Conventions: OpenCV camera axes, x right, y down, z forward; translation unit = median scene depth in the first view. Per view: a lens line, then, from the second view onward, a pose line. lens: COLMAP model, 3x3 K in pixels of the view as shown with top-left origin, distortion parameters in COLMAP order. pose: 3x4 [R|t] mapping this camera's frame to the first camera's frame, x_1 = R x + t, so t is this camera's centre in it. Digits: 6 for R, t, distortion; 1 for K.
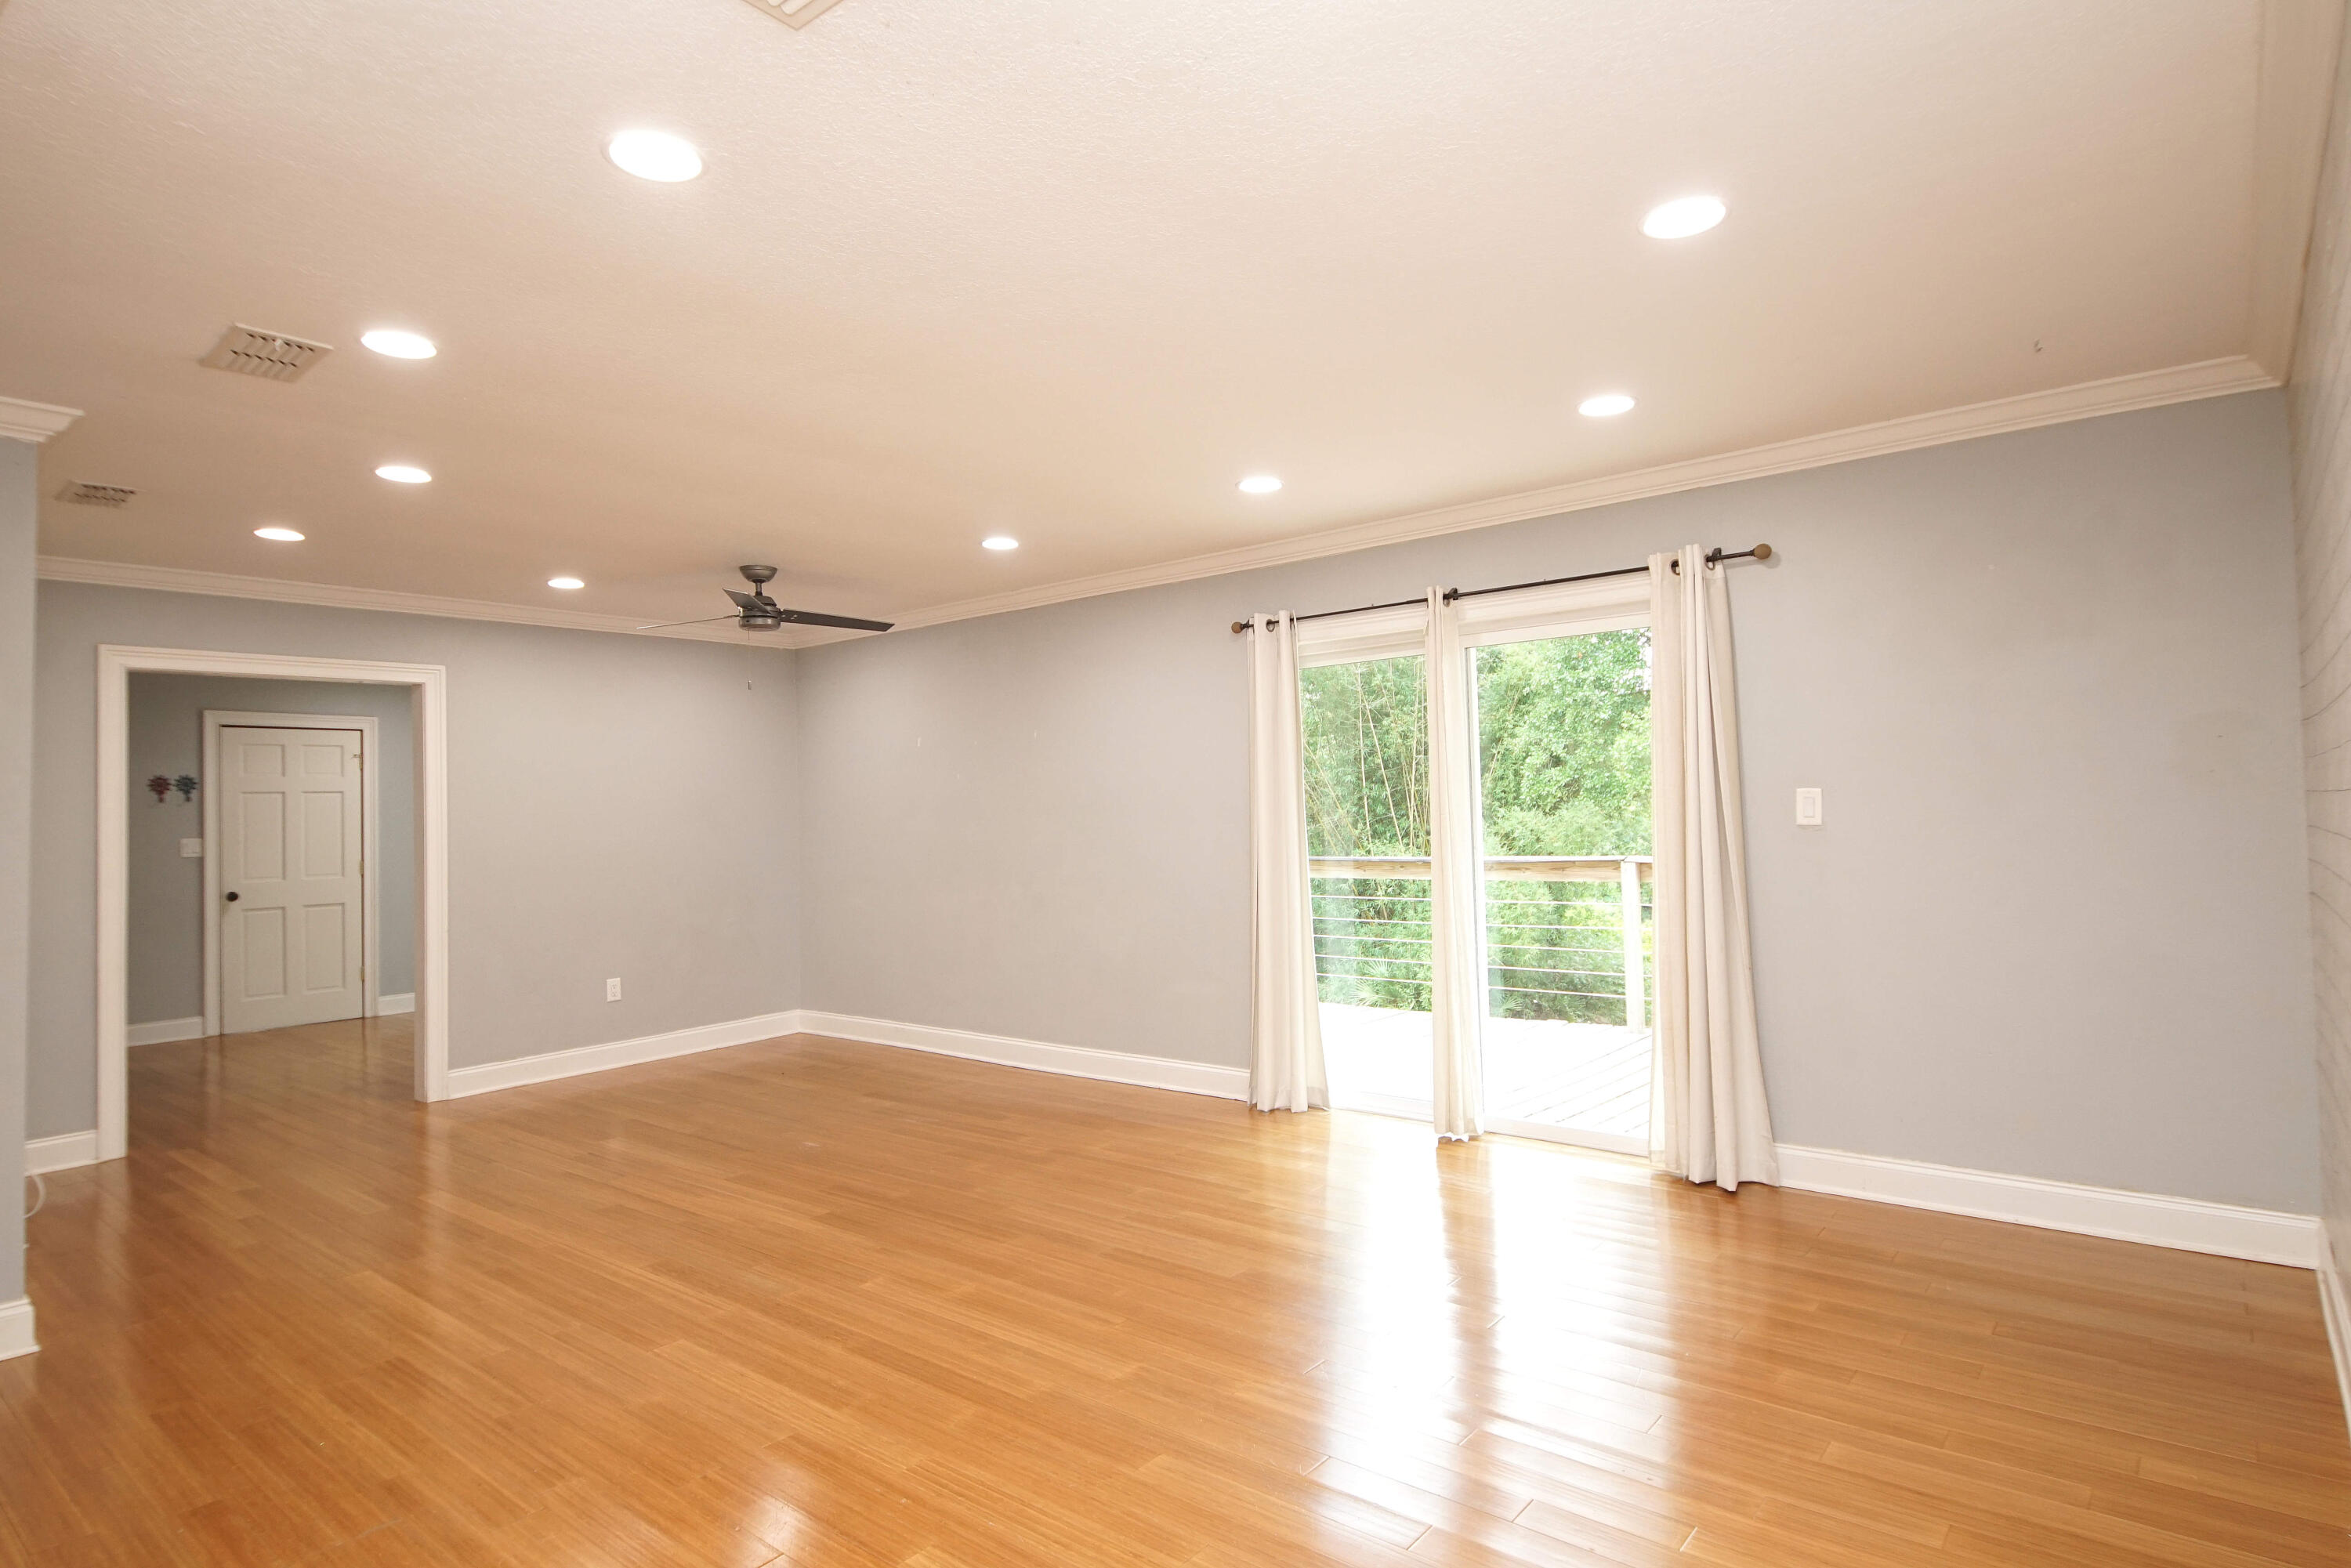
lens RADIAL K [[1258.9, 0, 1146.1], [0, 1258.9, 770.4], [0, 0, 1]] dist [0.021943, -0.019090]
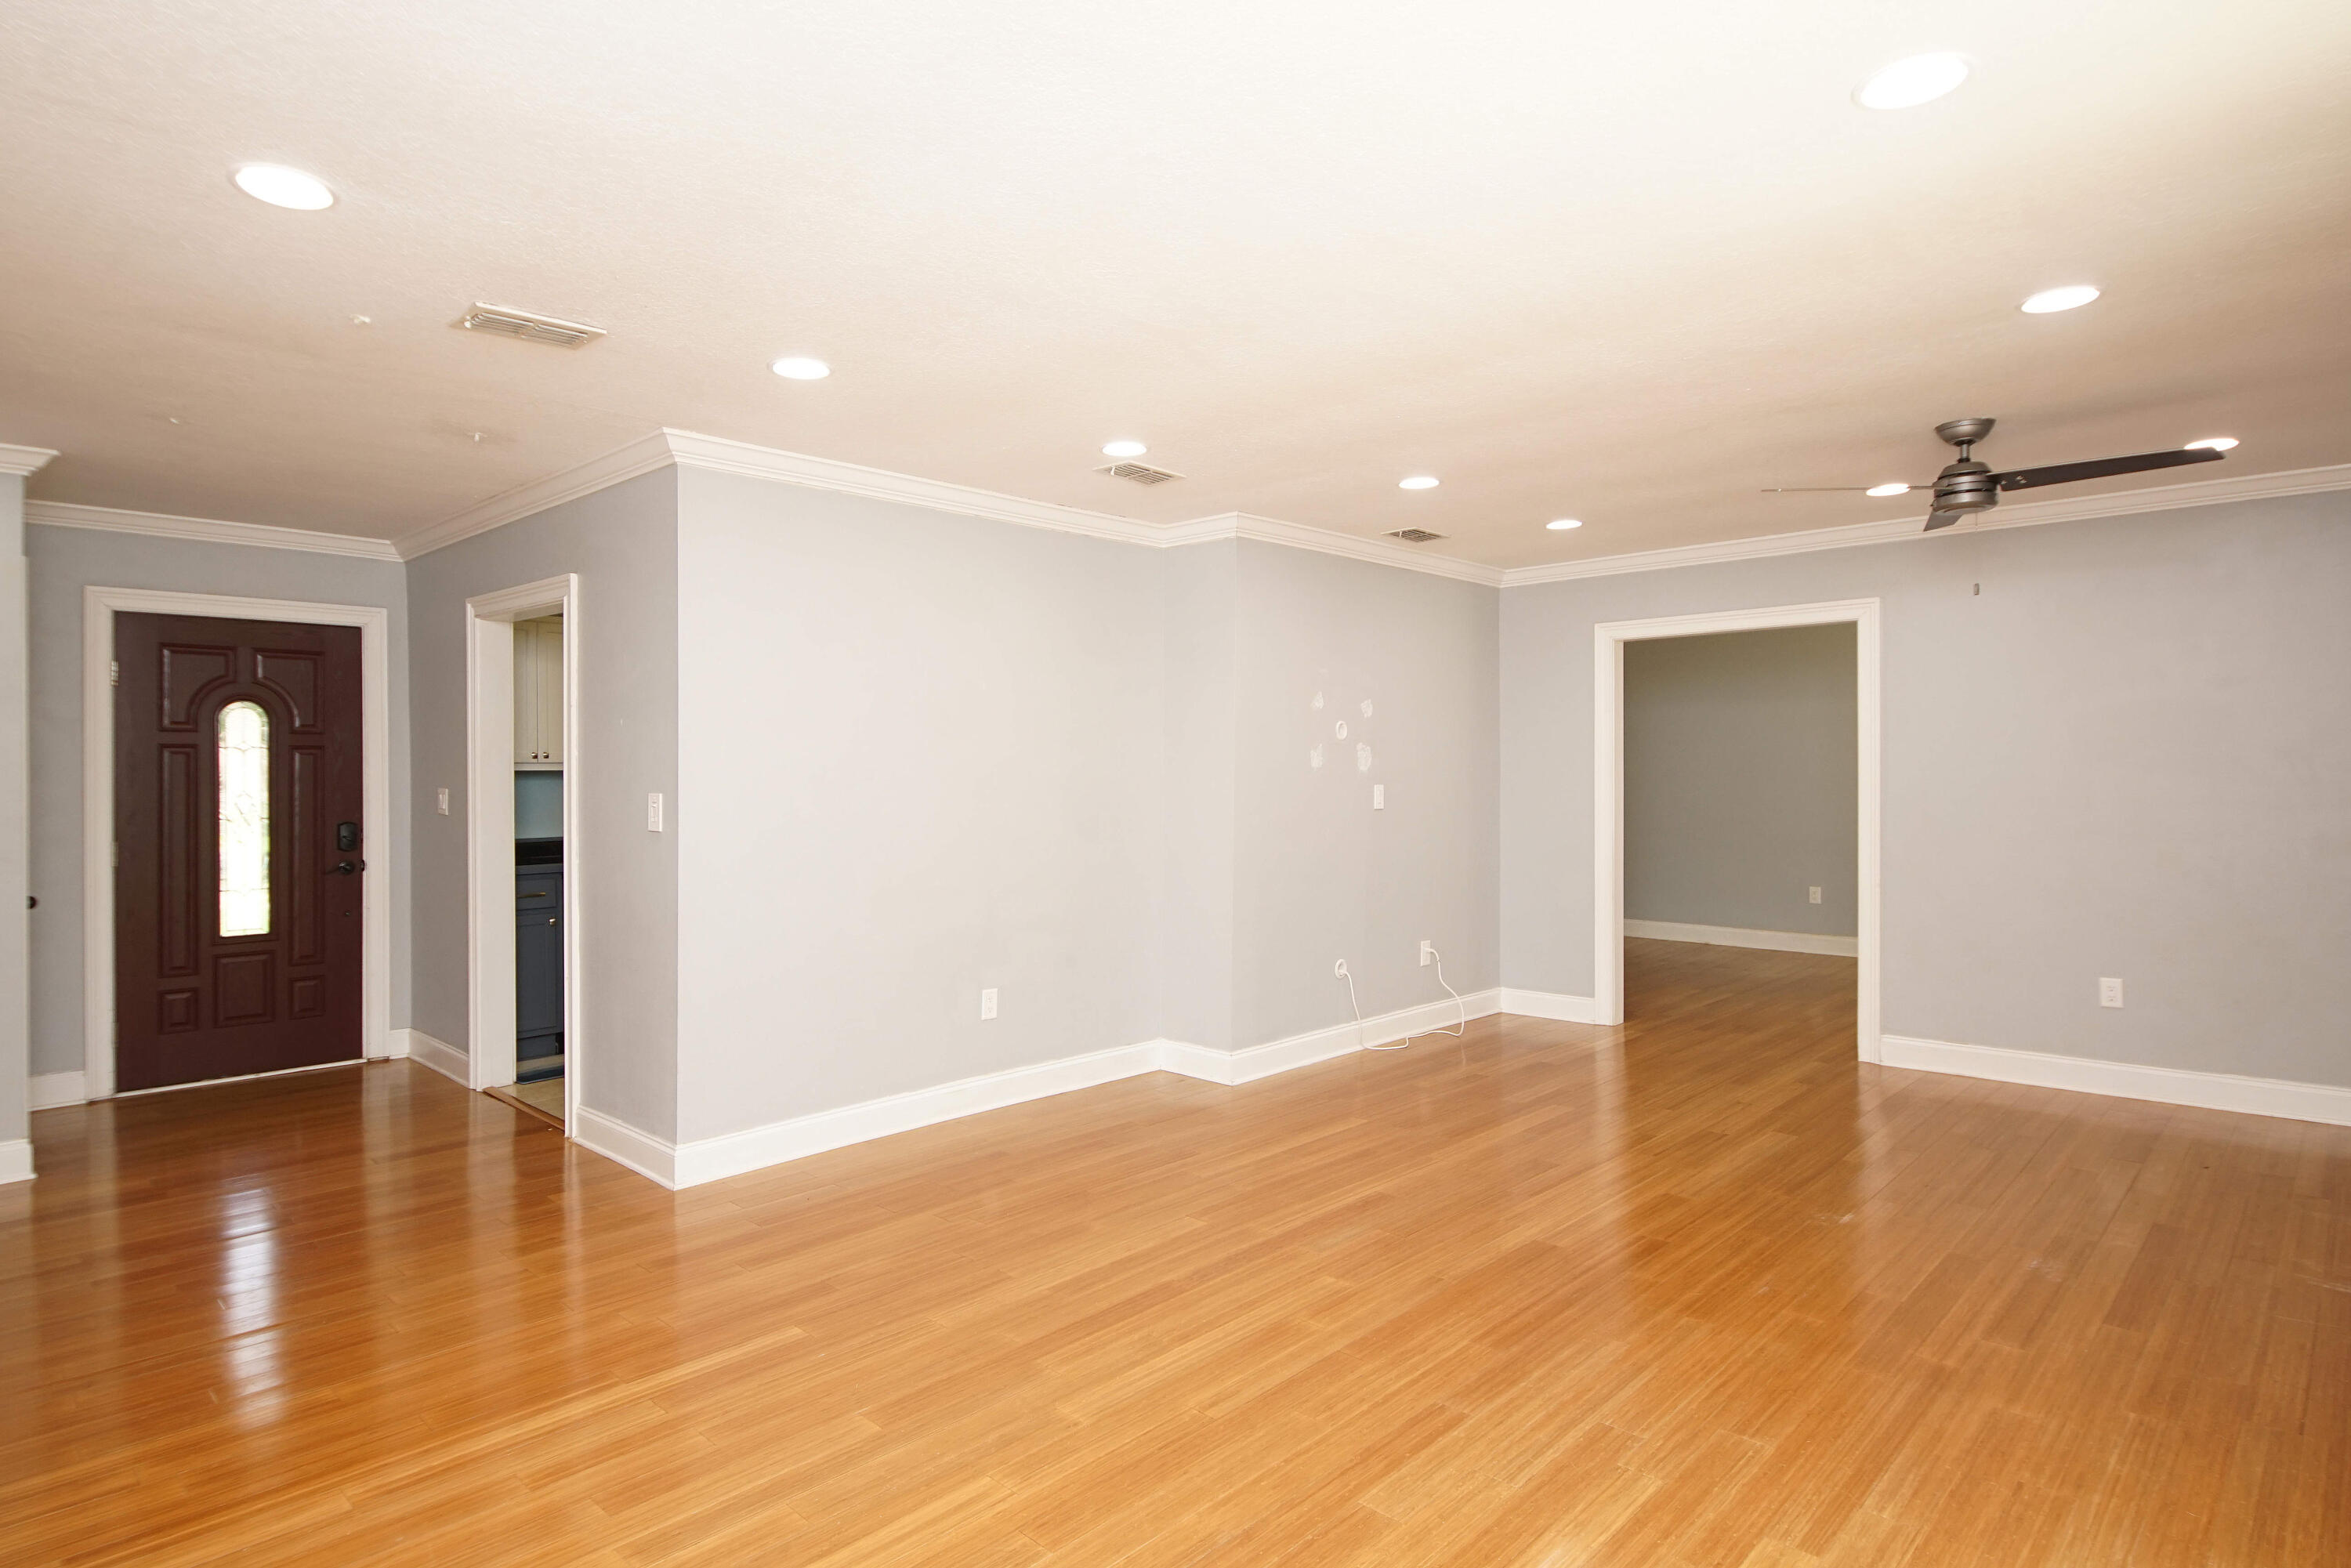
lens RADIAL K [[1259.1, 0, 1149.4], [0, 1259.1, 773.5], [0, 0, 1]] dist [0.031328, -0.031778]
pose [[-0.069886, 0.030879, -0.997077, 0.713088], [0.040613, 0.998780, 0.028085, -0.003771], [0.996728, -0.038531, -0.071055, 0.933877]]
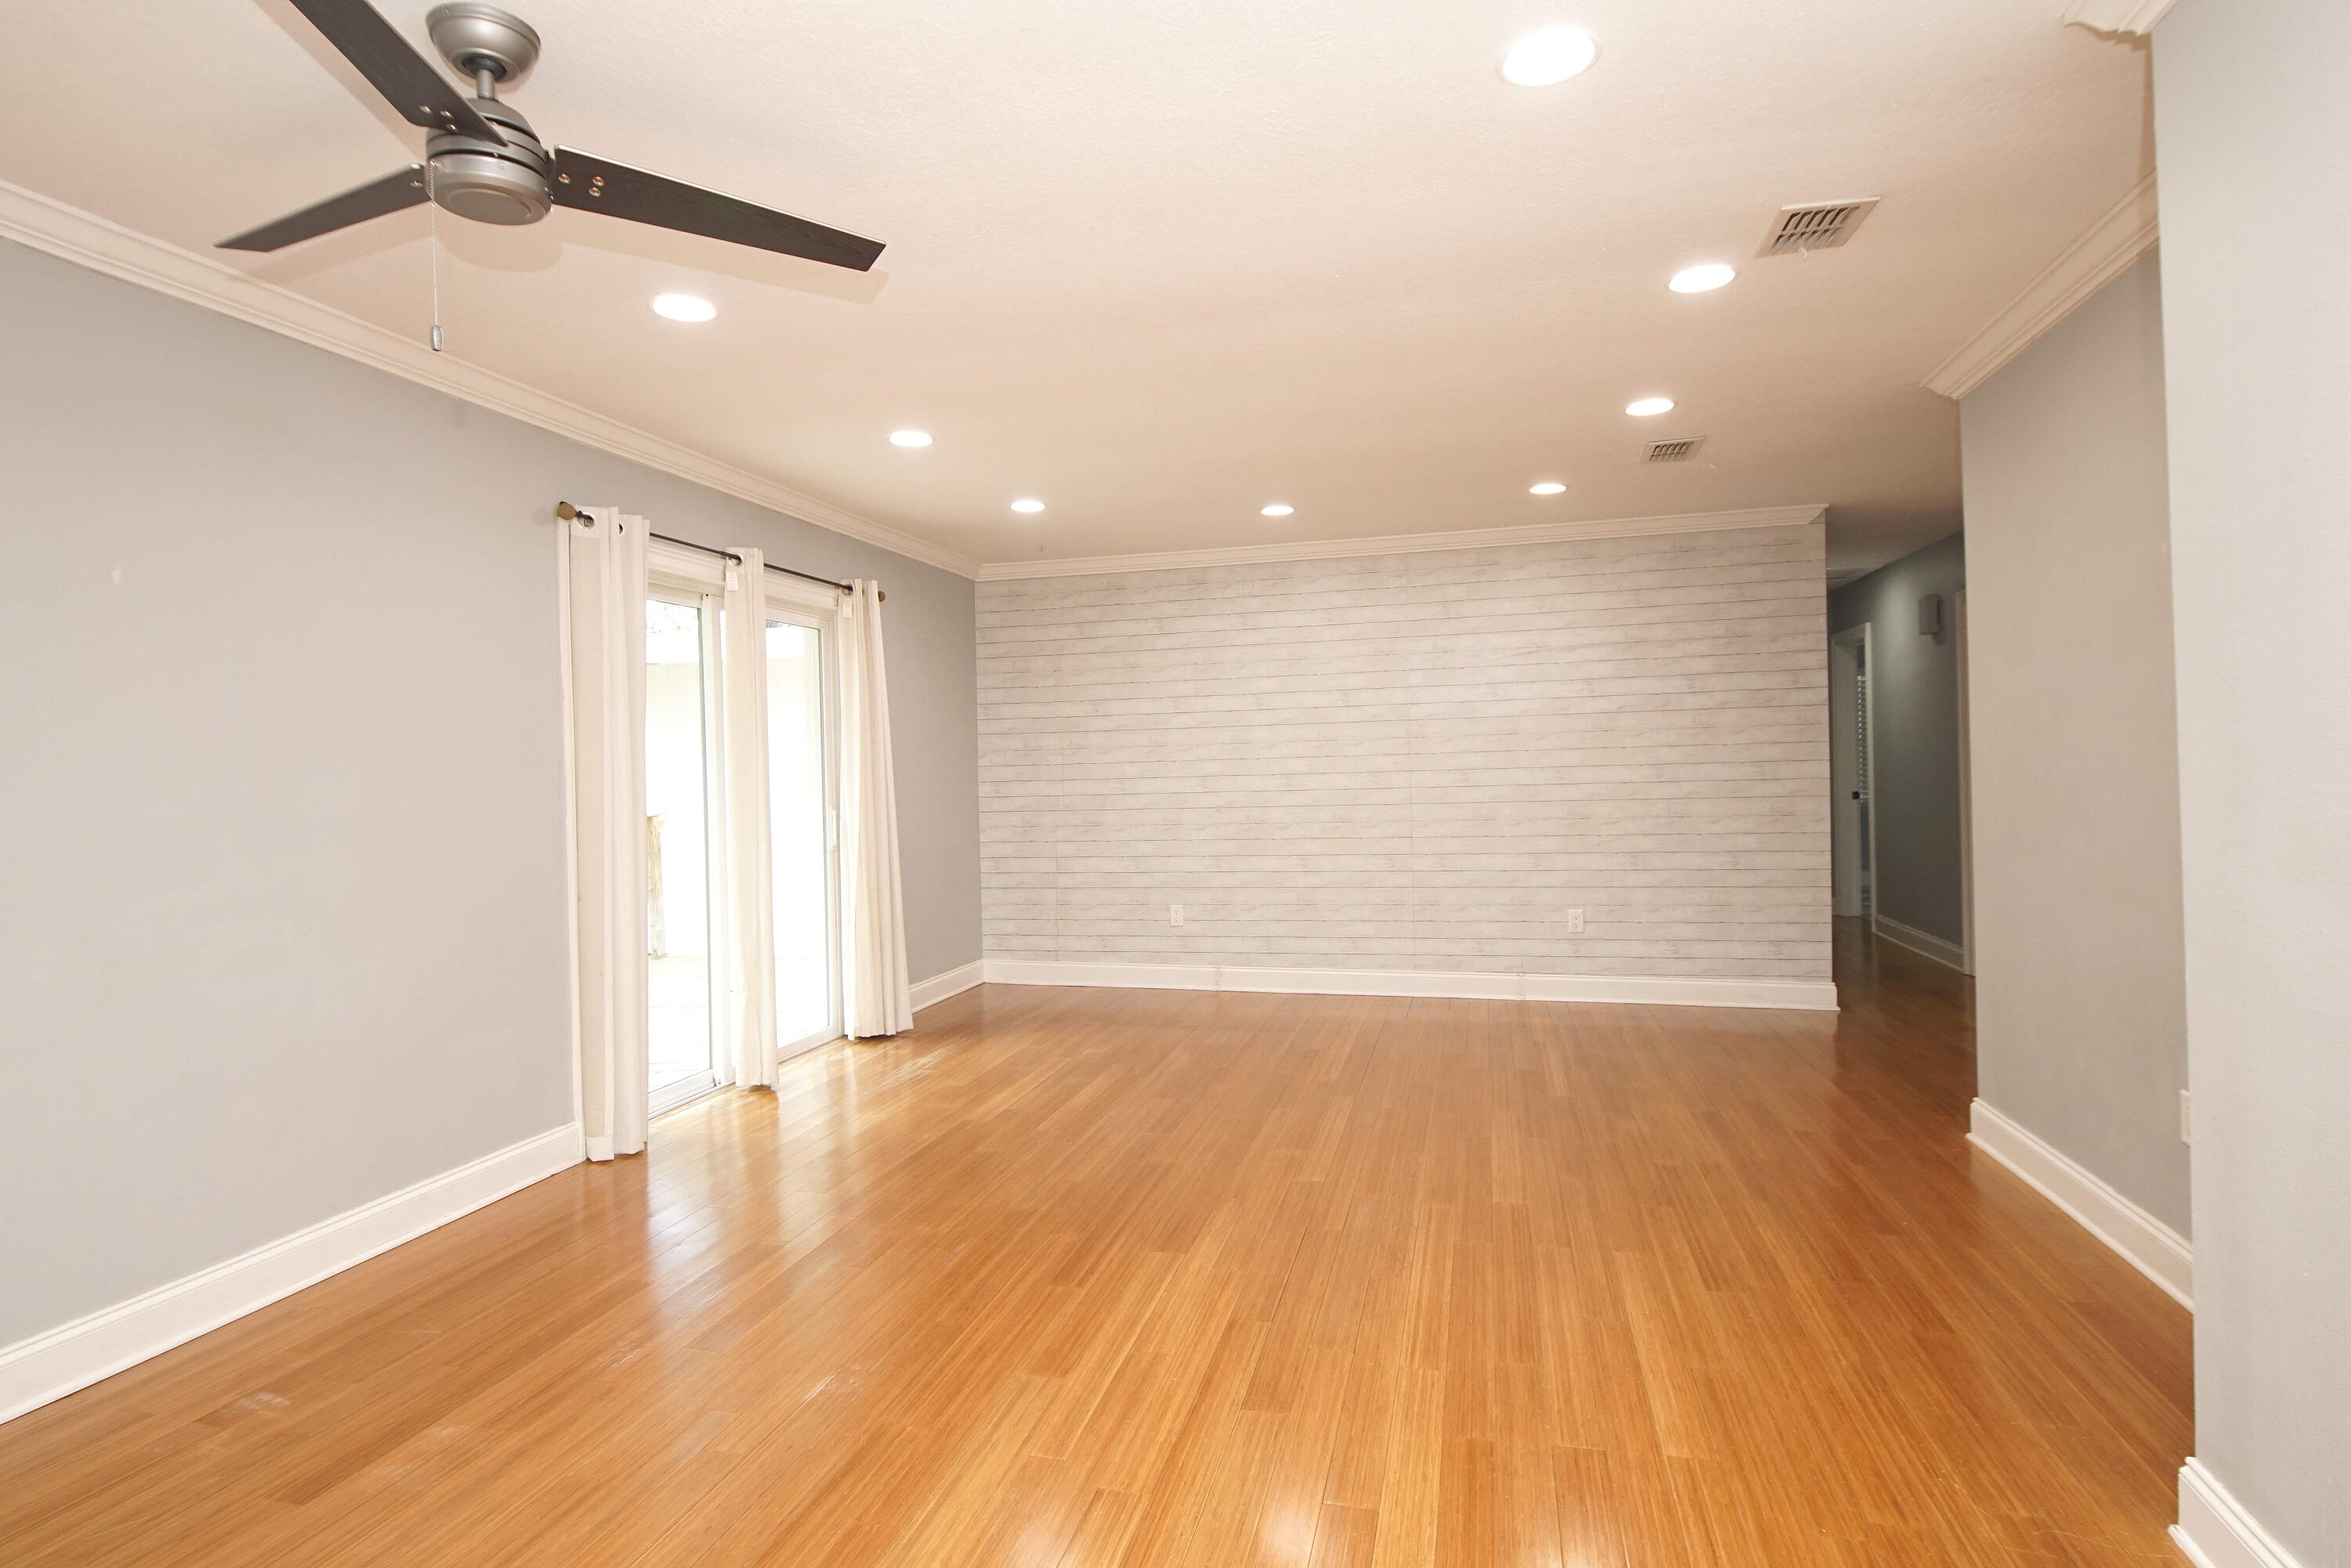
lens RADIAL K [[1258.9, 0, 1146.1], [0, 1258.9, 770.4], [0, 0, 1]] dist [0.021943, -0.019090]
pose [[-0.423763, 0.034040, 0.905133, -1.125564], [0.003814, 0.999352, -0.035798, 0.096158], [-0.905765, -0.011718, -0.423618, 1.568218]]
